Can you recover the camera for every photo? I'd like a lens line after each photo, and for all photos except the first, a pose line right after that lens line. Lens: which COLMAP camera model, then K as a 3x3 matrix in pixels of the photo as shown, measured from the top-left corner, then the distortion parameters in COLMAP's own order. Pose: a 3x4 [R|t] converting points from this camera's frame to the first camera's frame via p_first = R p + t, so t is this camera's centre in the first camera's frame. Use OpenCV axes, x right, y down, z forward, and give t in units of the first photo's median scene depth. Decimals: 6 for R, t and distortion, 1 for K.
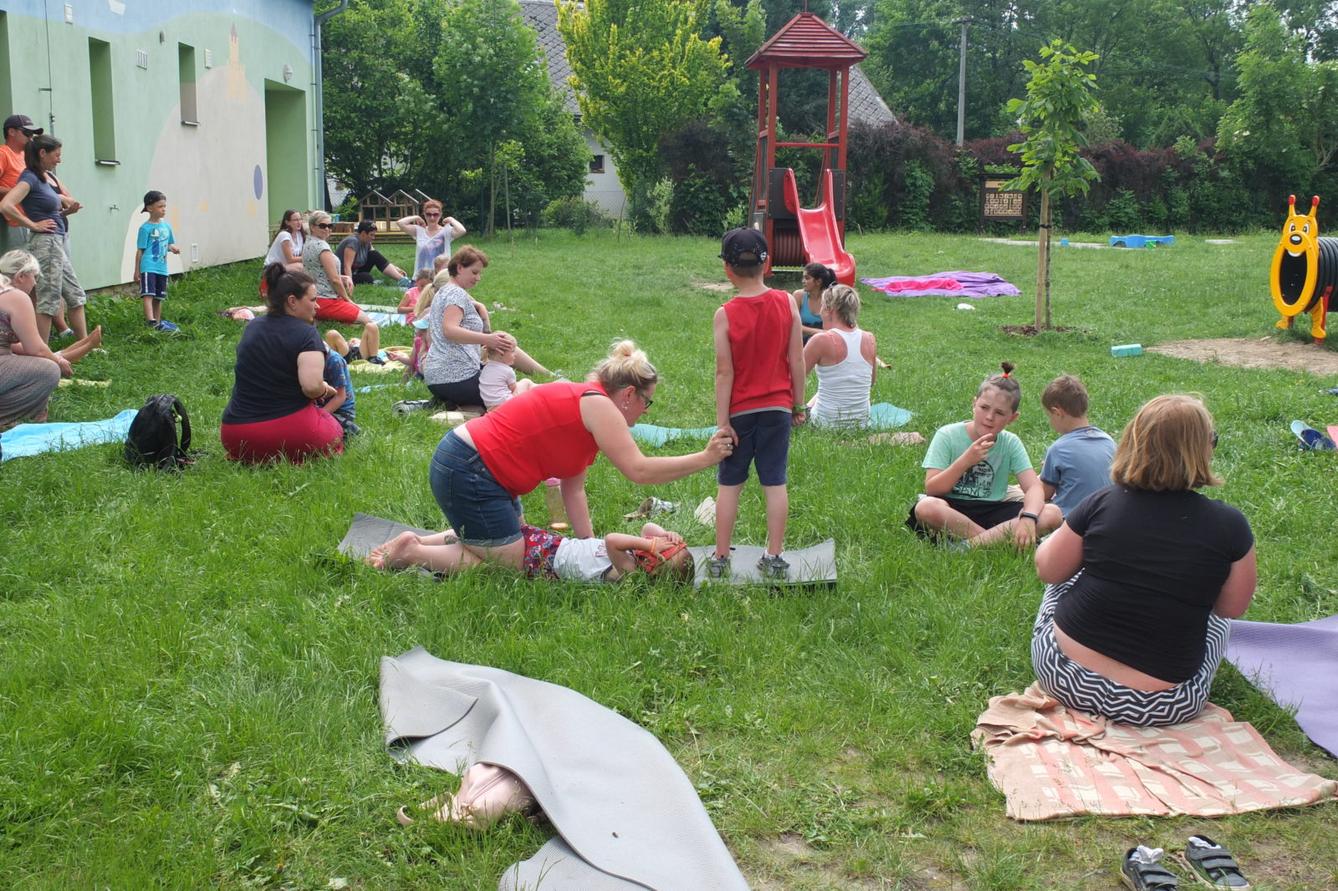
lens RADIAL K [[1376.7, 0, 674.2], [0, 1376.7, 443.4], [0, 0, 1]] dist [-0.023384, 0.000000]
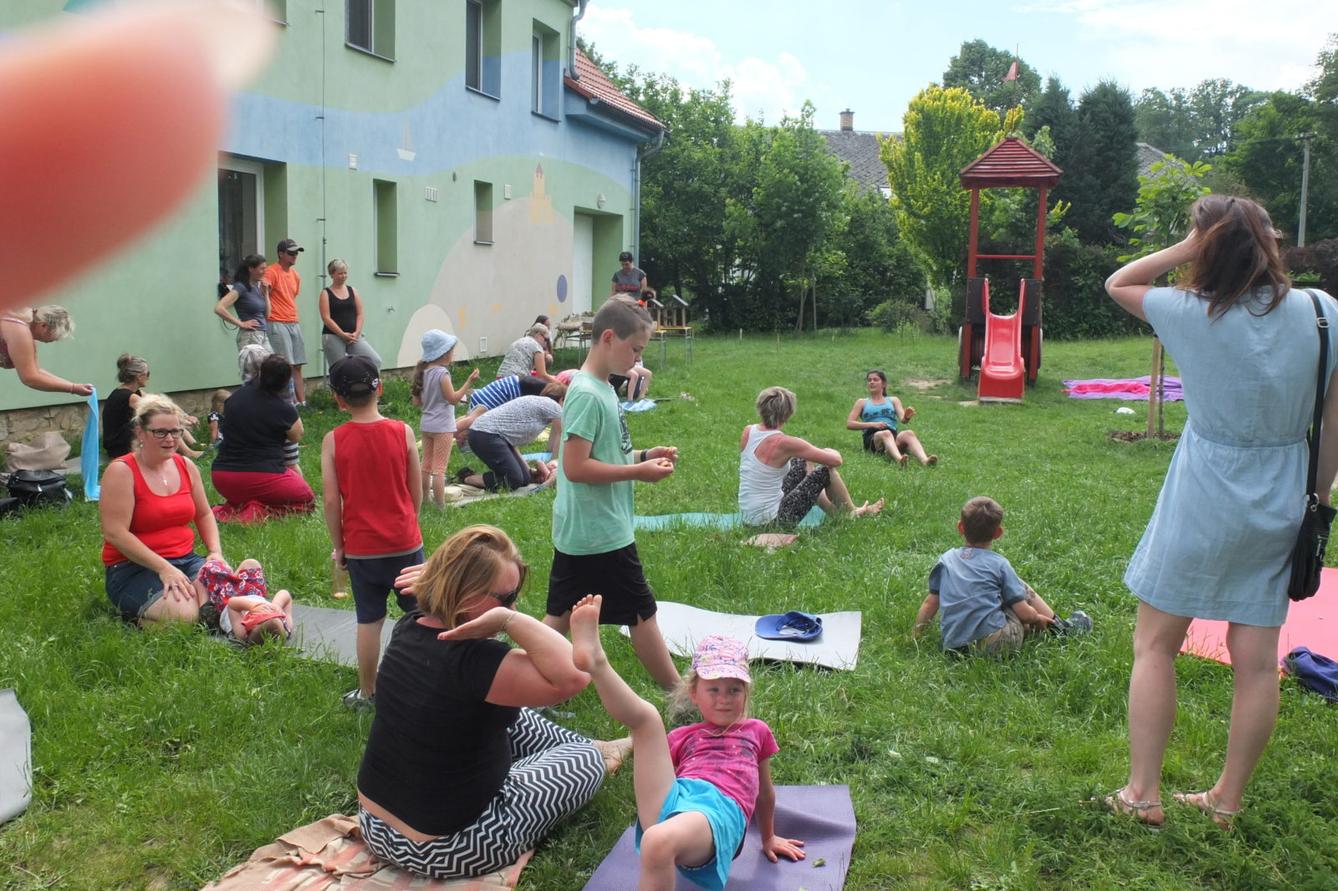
lens RADIAL K [[1144.4, 0, 666.4], [0, 1144.4, 457.6], [0, 0, 1]] dist [-0.017918, 0.007731]
pose [[0.939538, 0.052438, -0.338405, 0.164330], [-0.065474, 0.997483, -0.027214, -0.015779], [0.336126, 0.047725, 0.940607, 0.062834]]
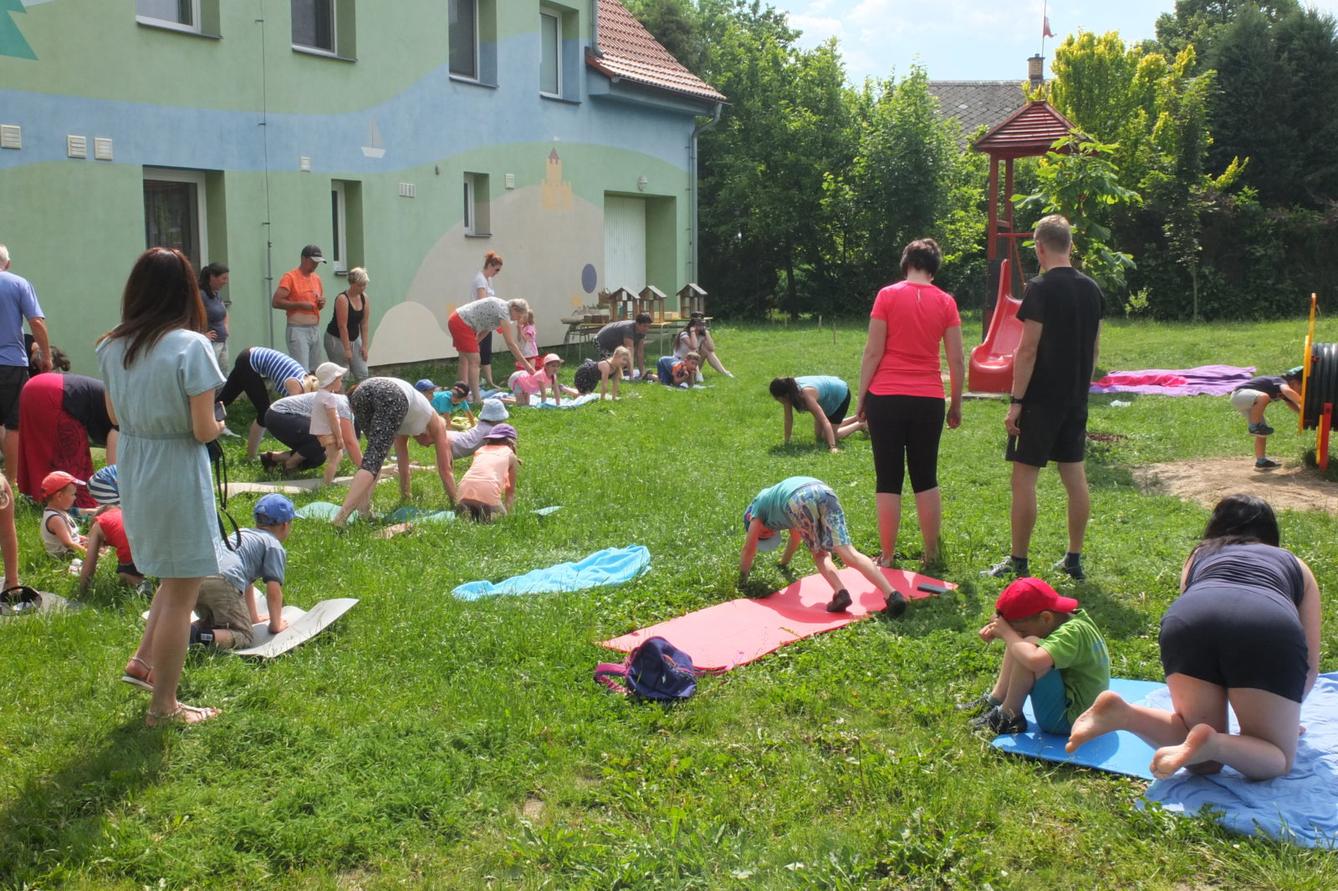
lens RADIAL K [[1309.4, 0, 672.4], [0, 1309.4, 438.7], [0, 0, 1]] dist [-0.033950, 0.000000]
pose [[0.860895, 0.046821, -0.506624, 0.370431], [-0.070693, 0.997106, -0.027976, -0.030225], [0.503848, 0.059899, 0.861713, 0.084614]]
